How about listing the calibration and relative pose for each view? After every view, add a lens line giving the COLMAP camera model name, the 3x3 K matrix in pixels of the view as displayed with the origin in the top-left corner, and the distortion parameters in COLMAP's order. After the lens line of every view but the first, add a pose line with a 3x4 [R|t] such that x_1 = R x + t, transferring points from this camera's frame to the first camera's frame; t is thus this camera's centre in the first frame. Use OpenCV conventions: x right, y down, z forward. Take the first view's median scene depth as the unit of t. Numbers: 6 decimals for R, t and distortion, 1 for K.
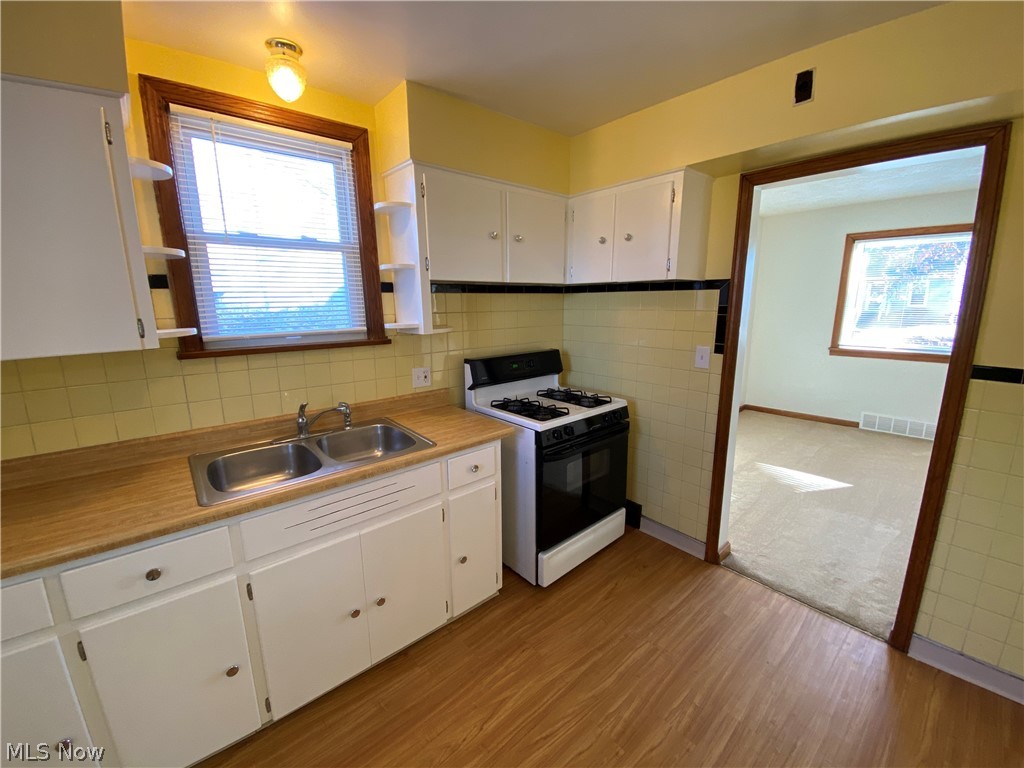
lens RADIAL K [[415.3, 0, 512.0], [0, 415.3, 384.0], [0, 0, 1]] dist [0.072796, -0.048340]
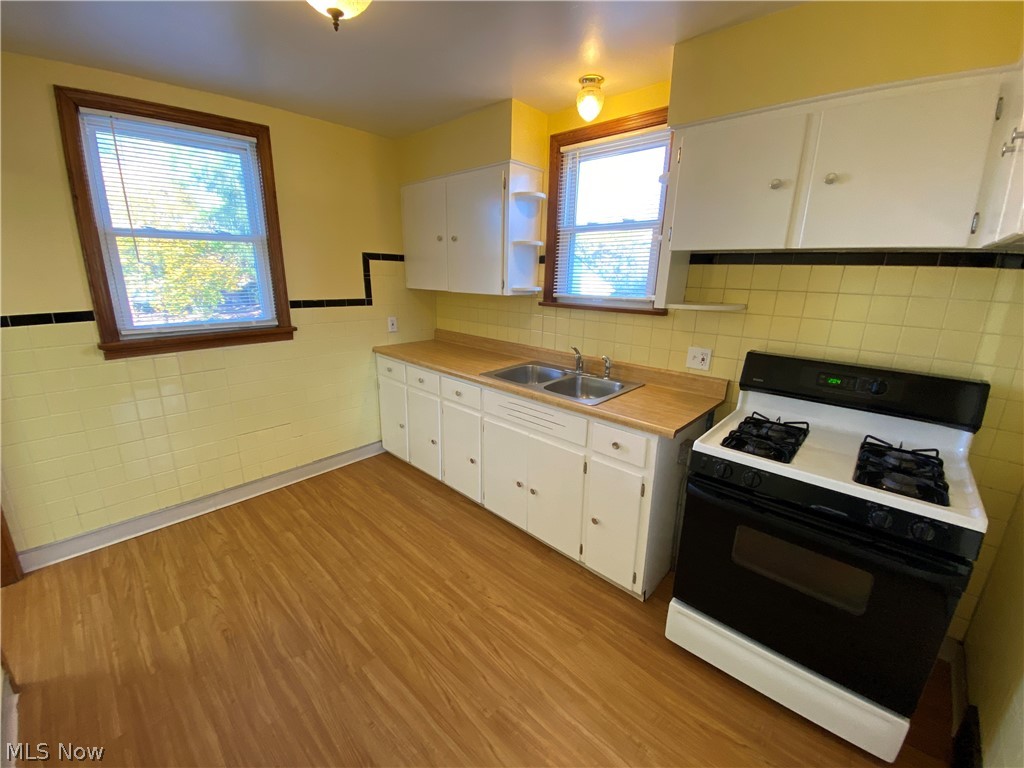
lens RADIAL K [[415.3, 0, 512.0], [0, 415.3, 384.0], [0, 0, 1]] dist [0.072796, -0.048340]
pose [[0.115971, 0.273796, -0.954770, 0.809392], [-0.223038, 0.943886, 0.243584, -0.123998], [0.967887, 0.184702, 0.170531, 0.579072]]
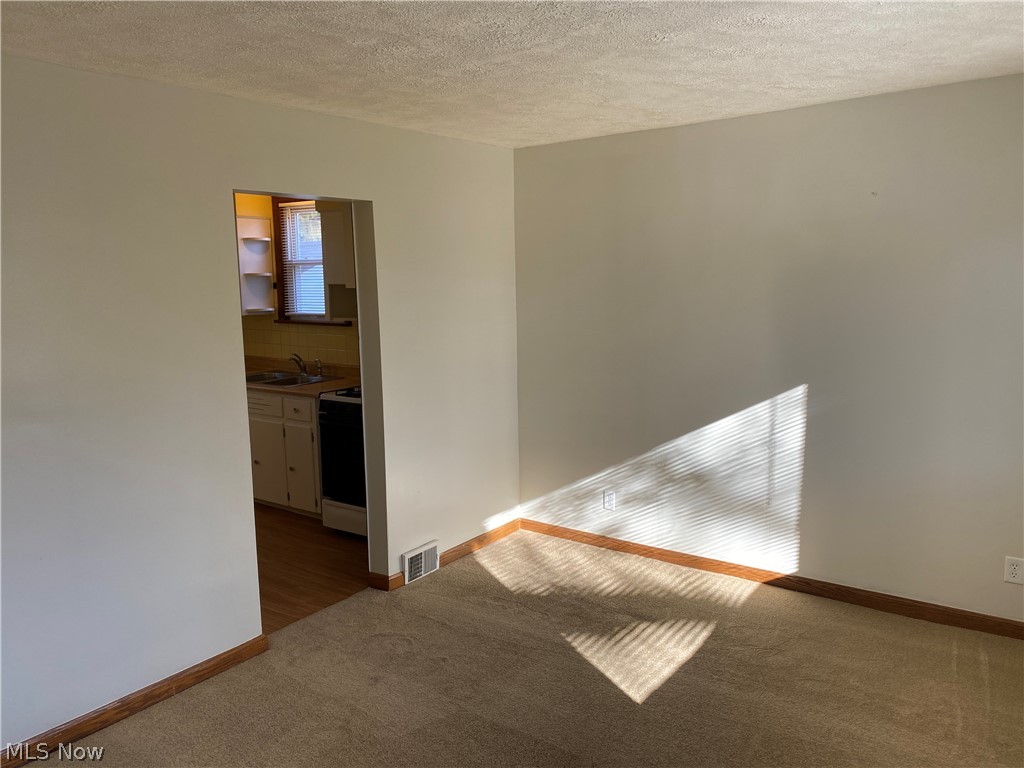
lens RADIAL K [[763.9, 0, 512.0], [0, 763.9, 384.0], [0, 0, 1]] dist [0.005902, 0.001272]
pose [[0.236324, 0.142784, -0.961126, 2.733174], [-0.184278, 0.977779, 0.099947, -0.305314], [0.954040, 0.153494, 0.257385, 1.041149]]
